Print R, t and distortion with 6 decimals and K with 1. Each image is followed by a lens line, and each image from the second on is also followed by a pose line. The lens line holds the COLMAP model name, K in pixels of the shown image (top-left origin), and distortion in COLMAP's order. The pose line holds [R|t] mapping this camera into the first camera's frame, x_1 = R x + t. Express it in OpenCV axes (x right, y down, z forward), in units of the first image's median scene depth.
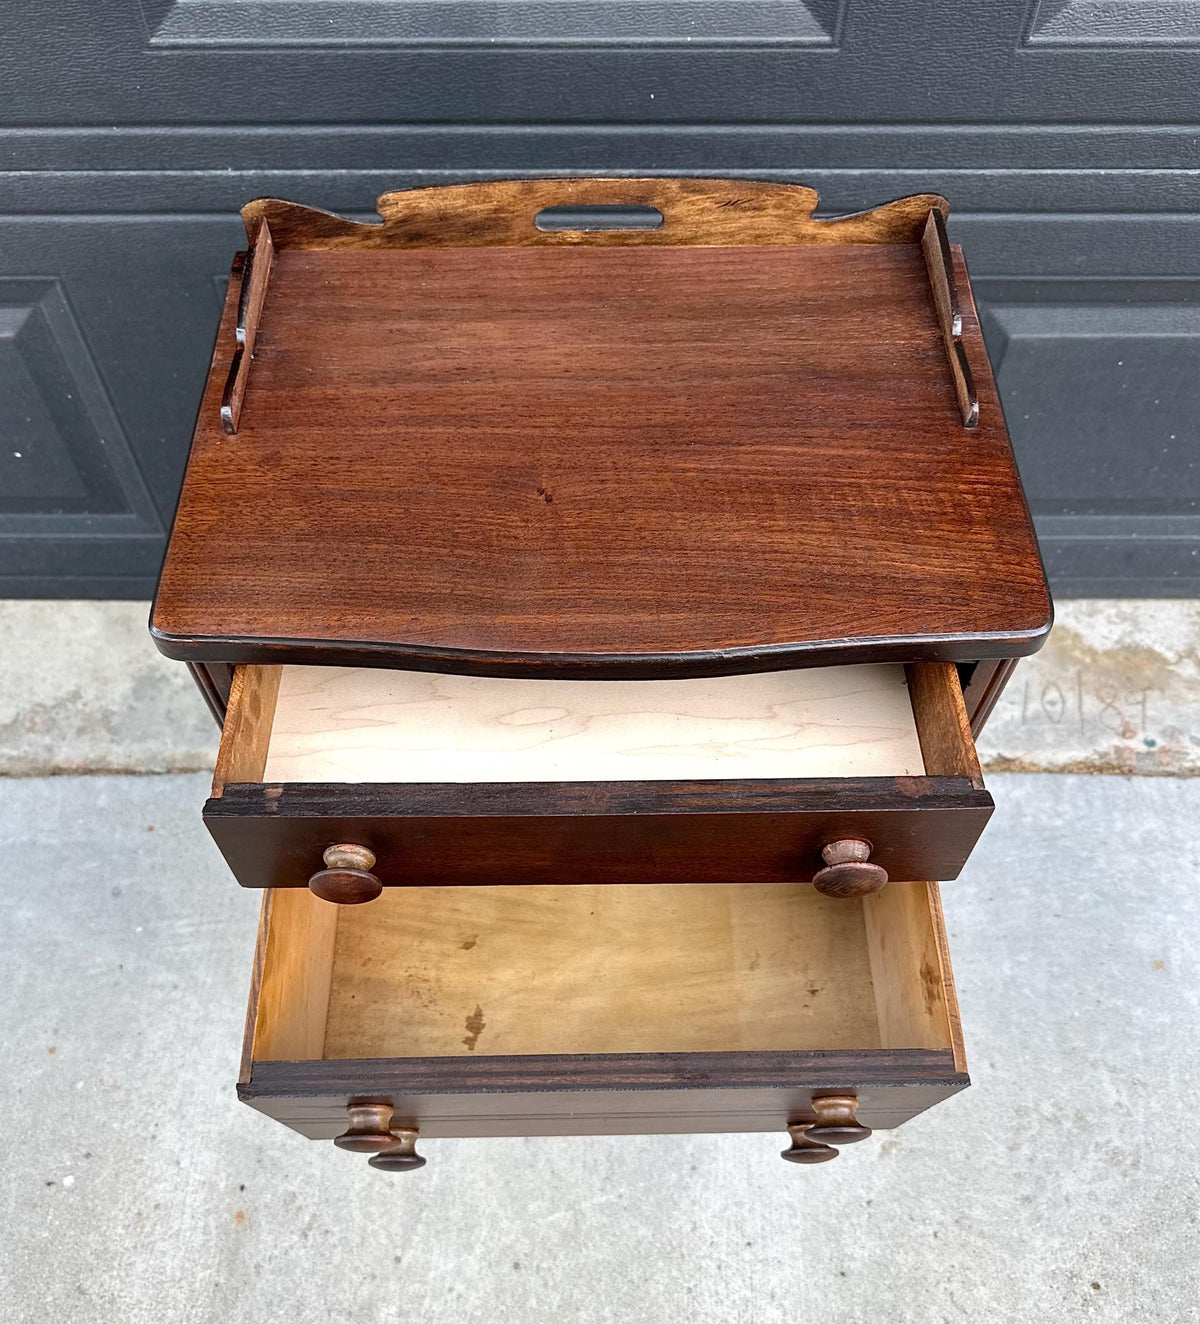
lens RADIAL K [[1228.0, 0, 595.2], [0, 1228.0, 700.9], [0, 0, 1]] dist [0.001686, -0.019648]
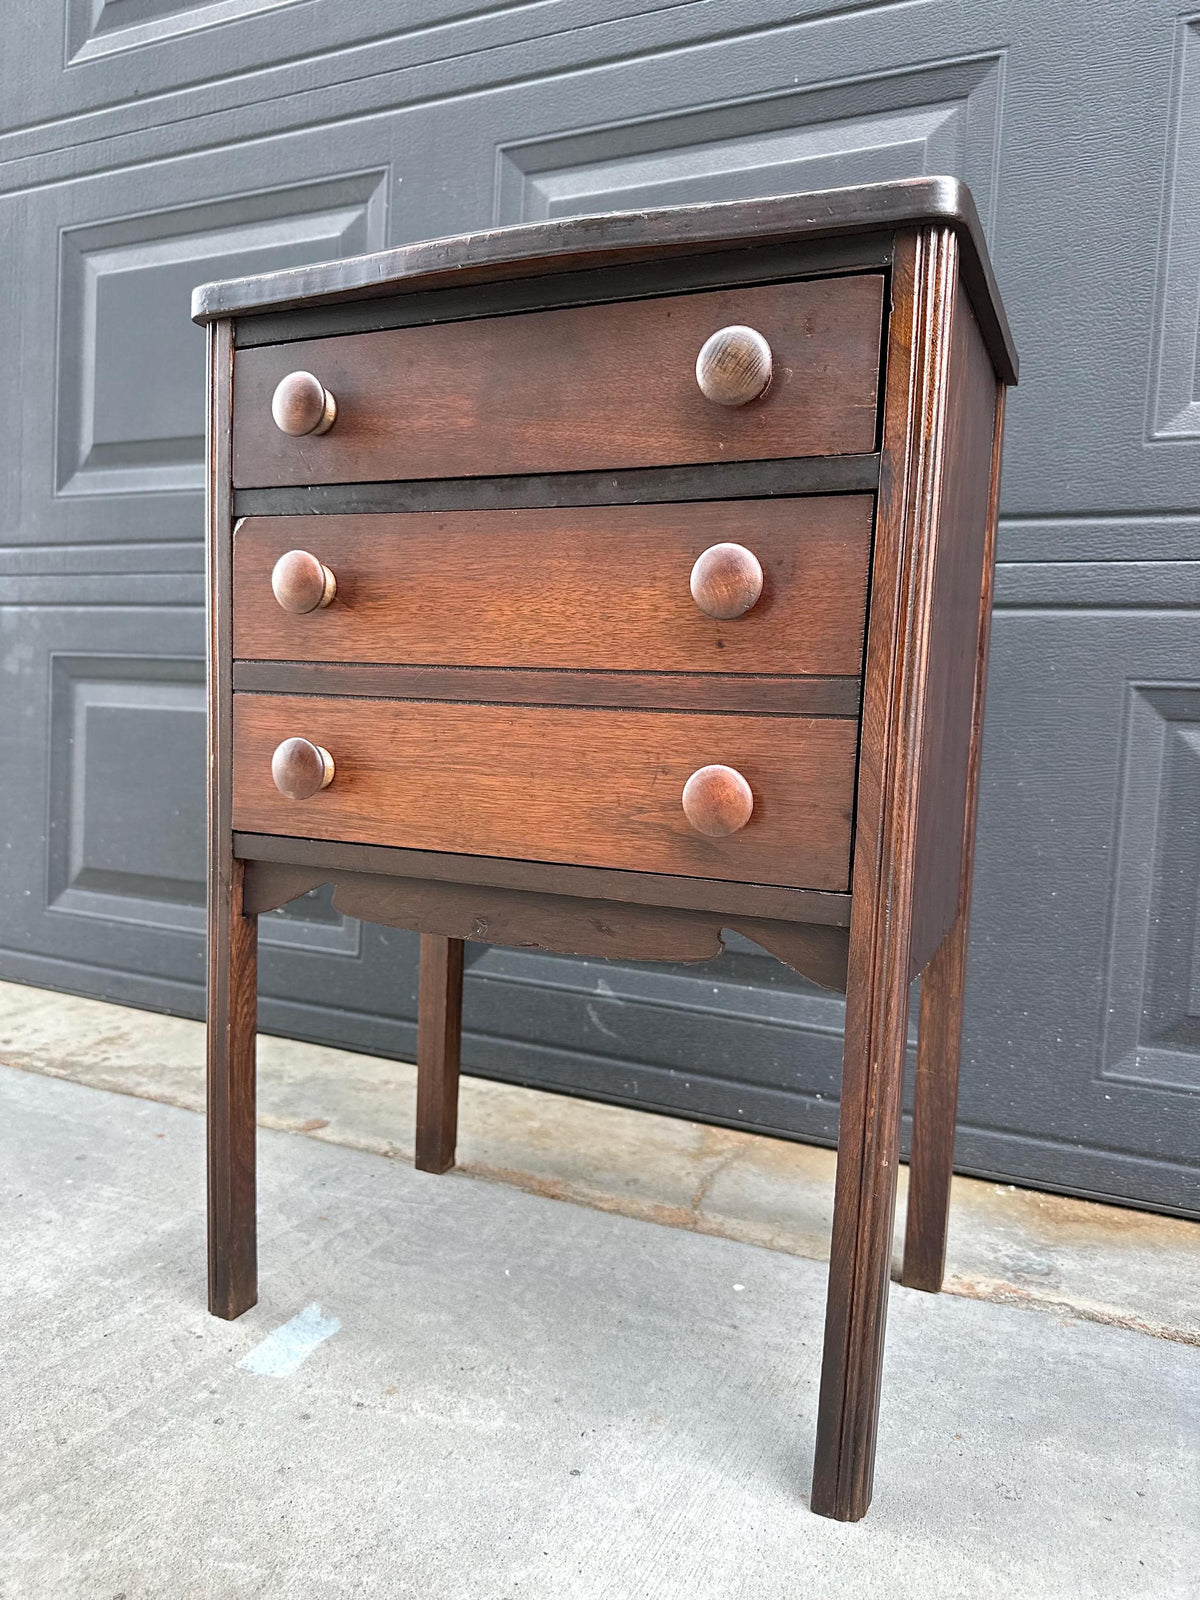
lens RADIAL K [[1144.4, 0, 603.0], [0, 1144.4, 813.1], [0, 0, 1]] dist [0.072338, -0.142944]
pose [[0.909602, 0.077744, -0.408141, 0.330509], [-0.371161, 0.593509, -0.714133, 0.589458], [0.186716, 0.801063, 0.568713, 0.537707]]
